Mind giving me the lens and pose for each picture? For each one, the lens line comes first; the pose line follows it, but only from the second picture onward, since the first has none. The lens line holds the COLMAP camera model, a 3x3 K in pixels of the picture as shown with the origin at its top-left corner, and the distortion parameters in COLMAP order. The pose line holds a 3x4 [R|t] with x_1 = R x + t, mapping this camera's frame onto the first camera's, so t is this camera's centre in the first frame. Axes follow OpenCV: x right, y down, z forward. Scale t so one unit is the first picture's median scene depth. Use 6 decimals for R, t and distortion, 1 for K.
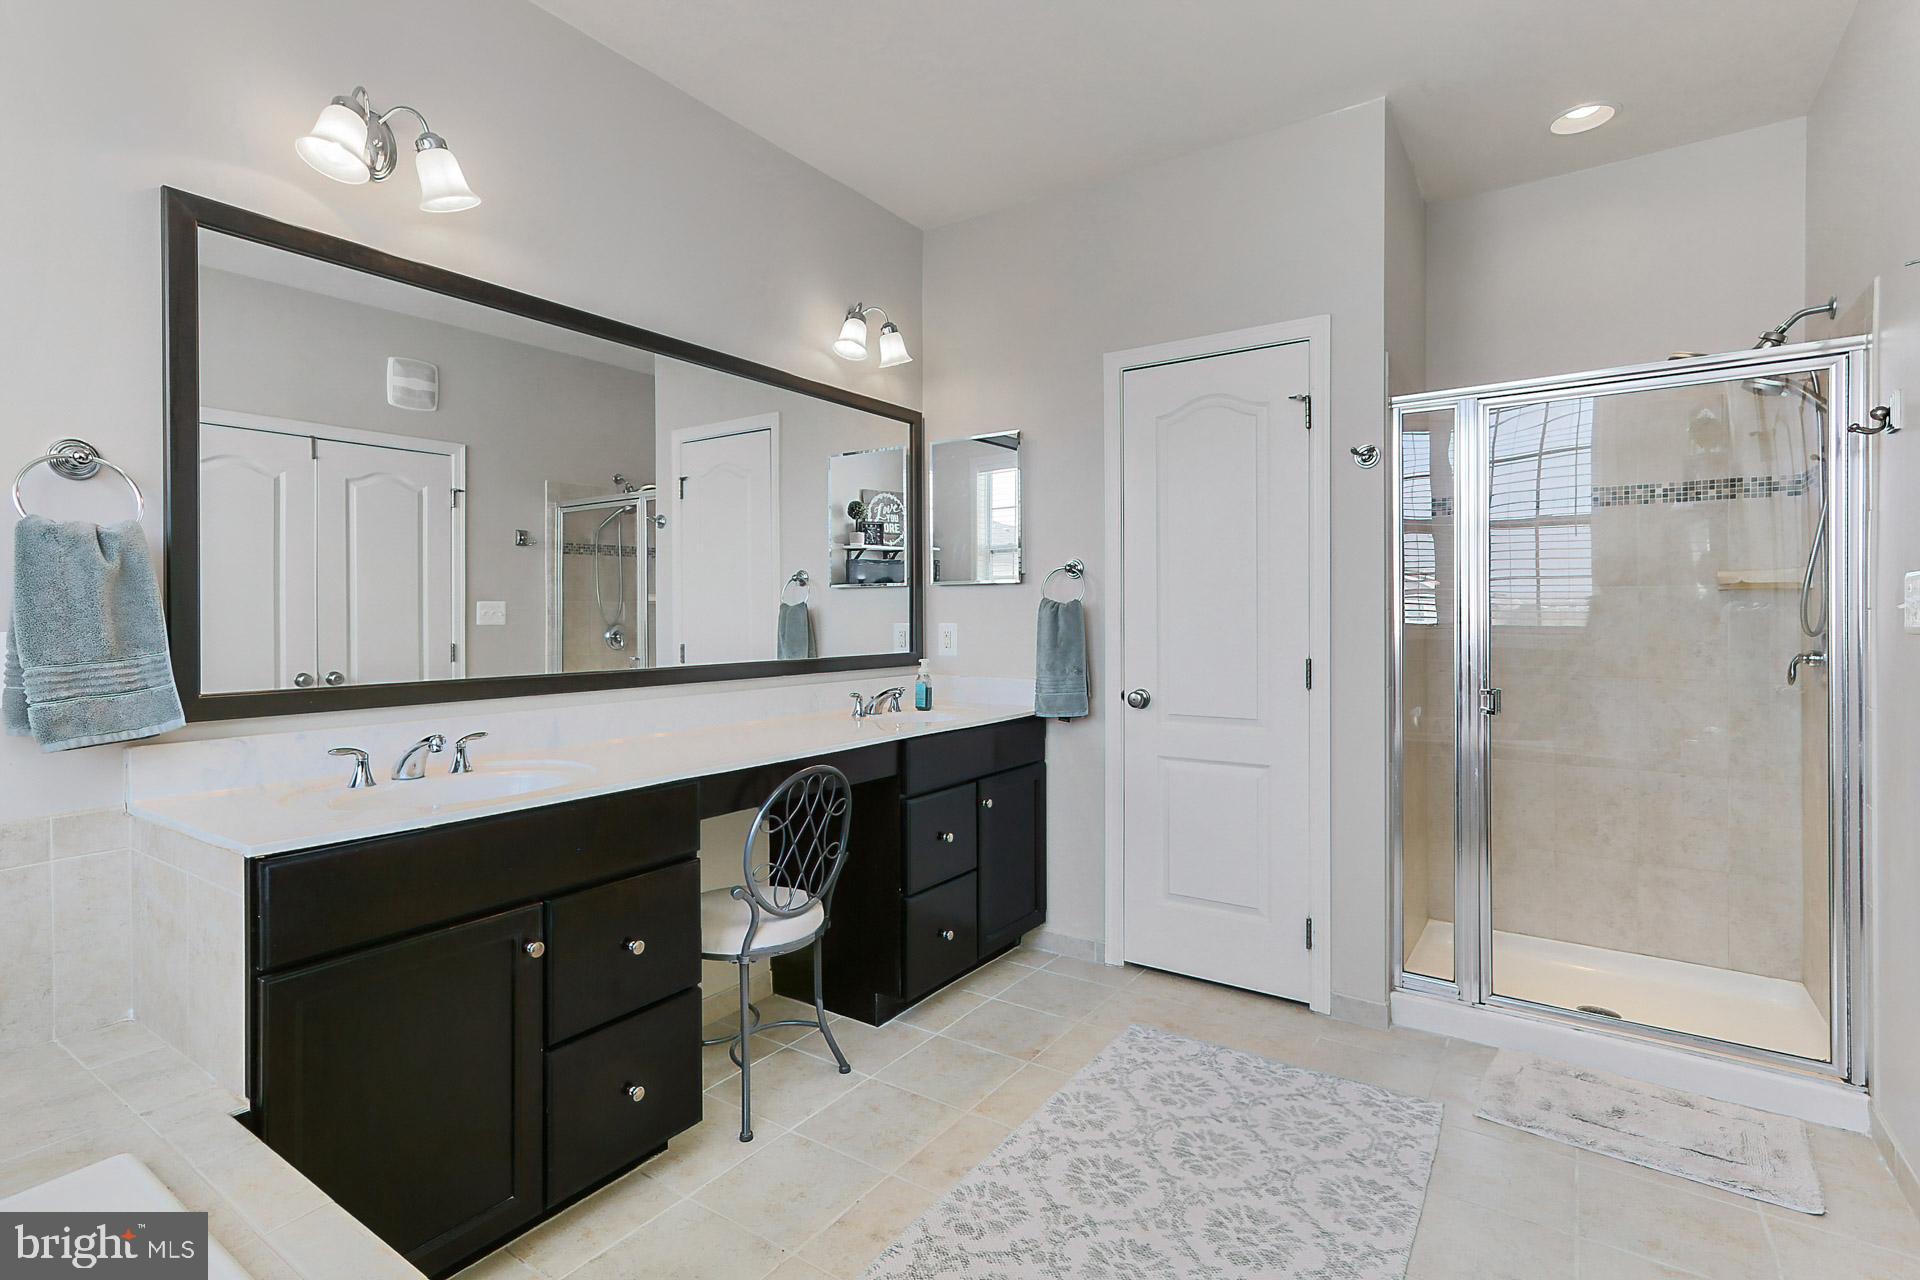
lens RADIAL K [[889.2, 0, 961.2], [0, 889.2, 609.1], [0, 0, 1]] dist [0.014357, 0.000229]
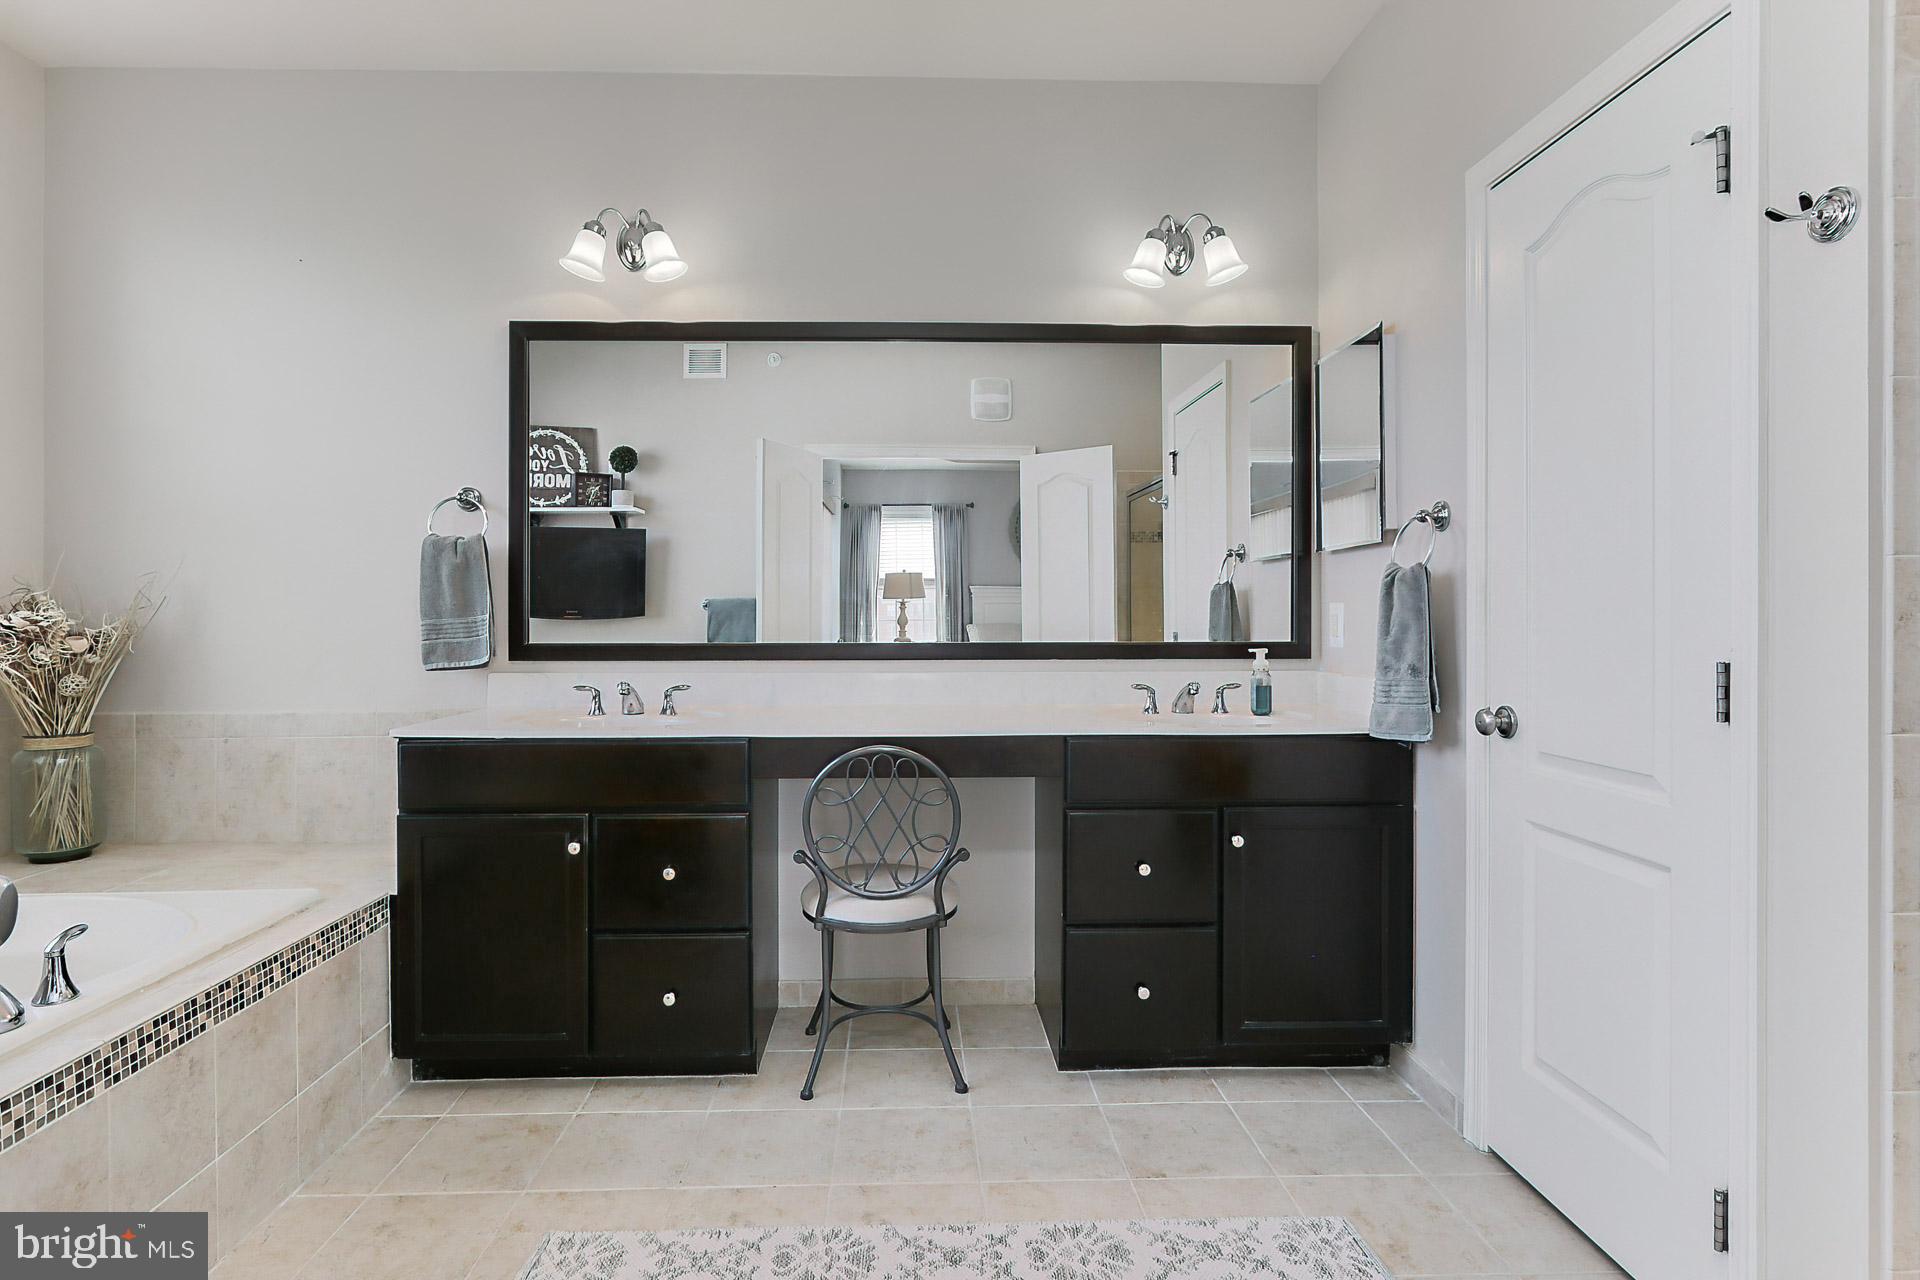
lens RADIAL K [[958.8, 0, 963.6], [0, 958.8, 611.5], [0, 0, 1]] dist [-0.009986, 0.001538]
pose [[0.611470, -0.003892, -0.791258, 0.548957], [0.004830, 0.999988, -0.001186, 0.027803], [0.791253, -0.003097, 0.611482, 0.351874]]
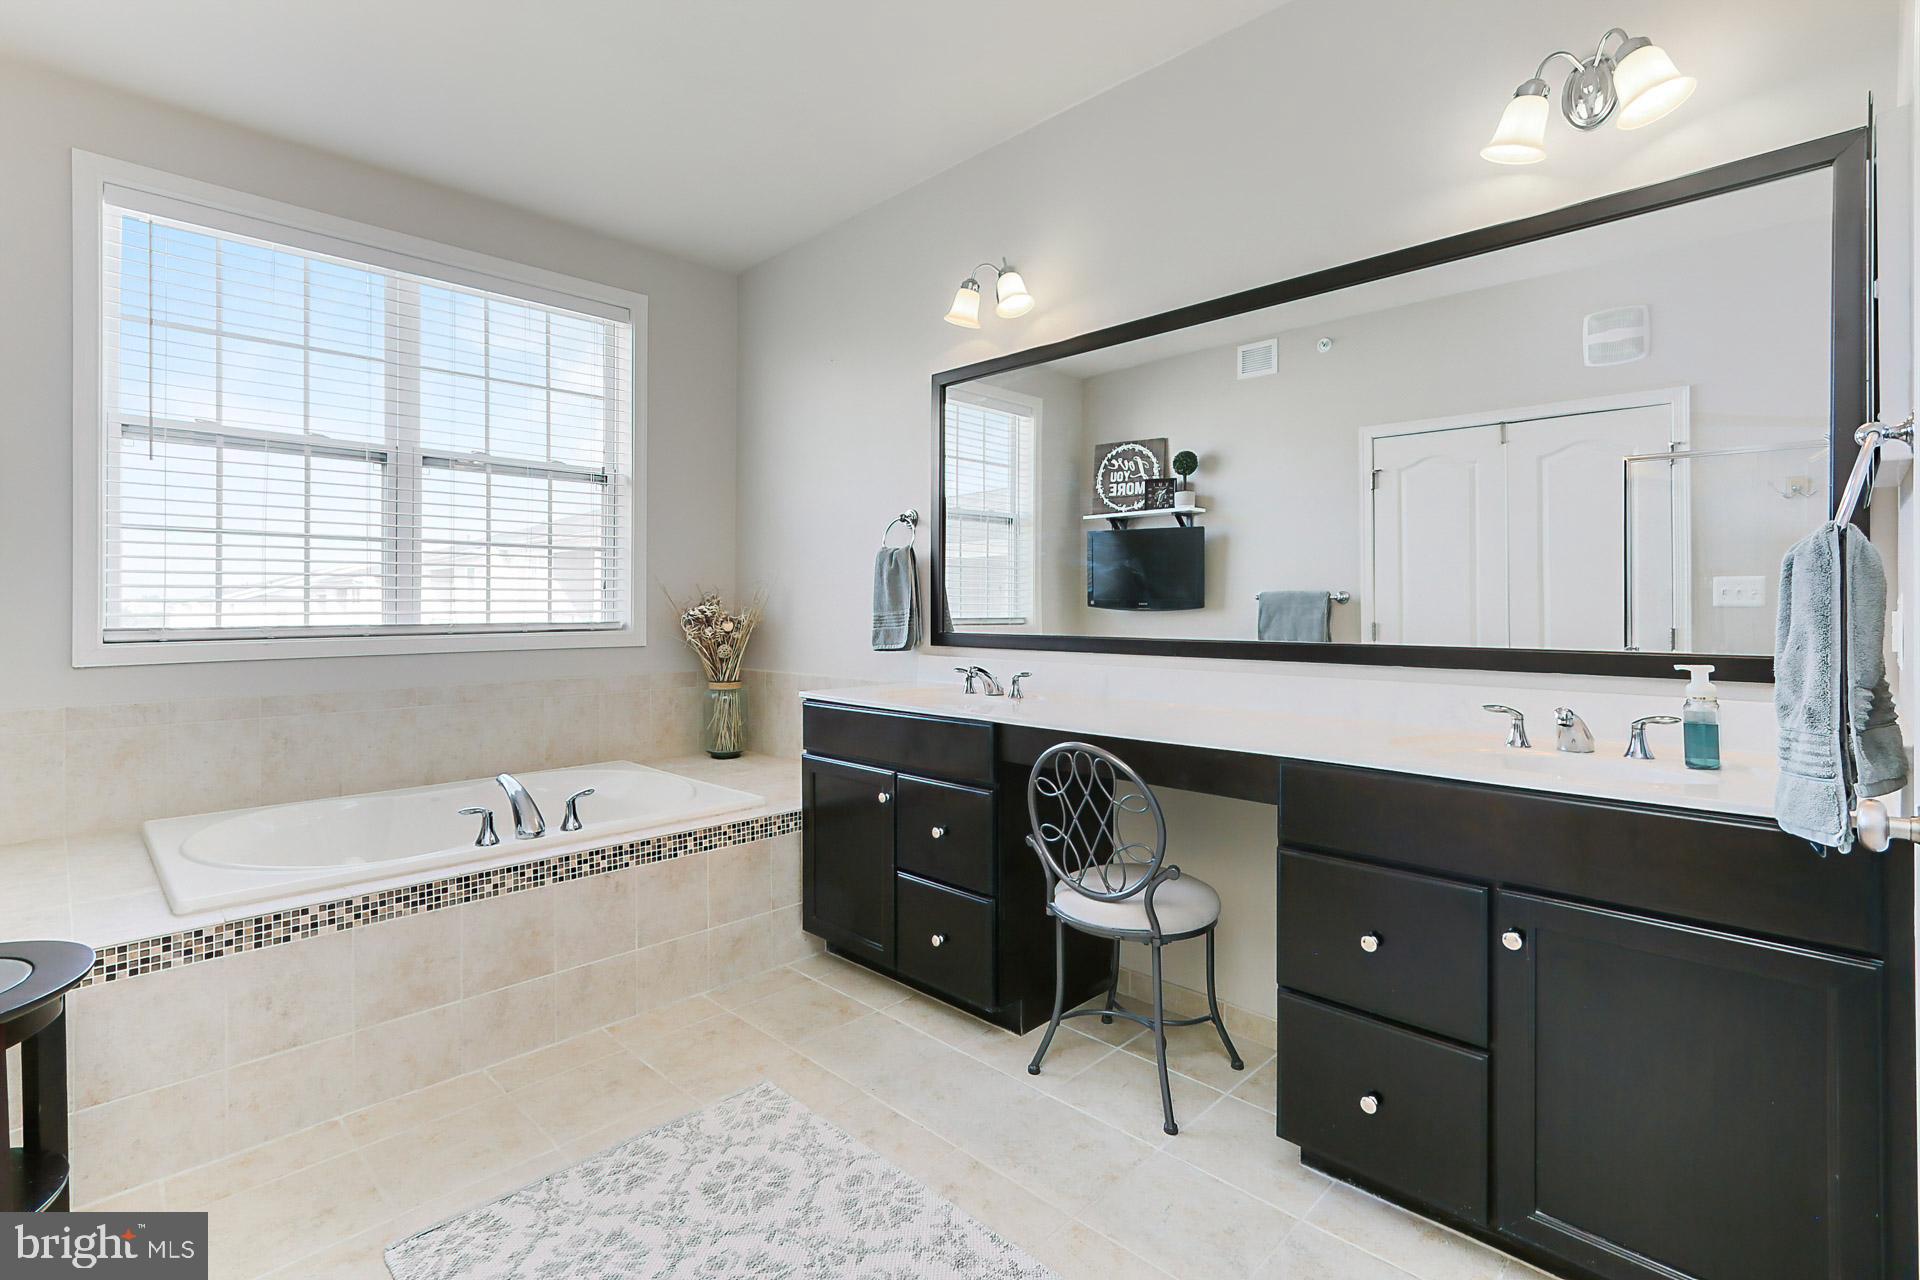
lens RADIAL K [[905.3, 0, 953.5], [0, 905.3, 594.3], [0, 0, 1]] dist [-0.000763, 0.000795]
pose [[-0.173301, -0.011321, -0.984804, 0.631450], [0.005126, 0.999910, -0.012397, 0.024592], [0.984856, -0.007196, -0.173228, 0.813540]]
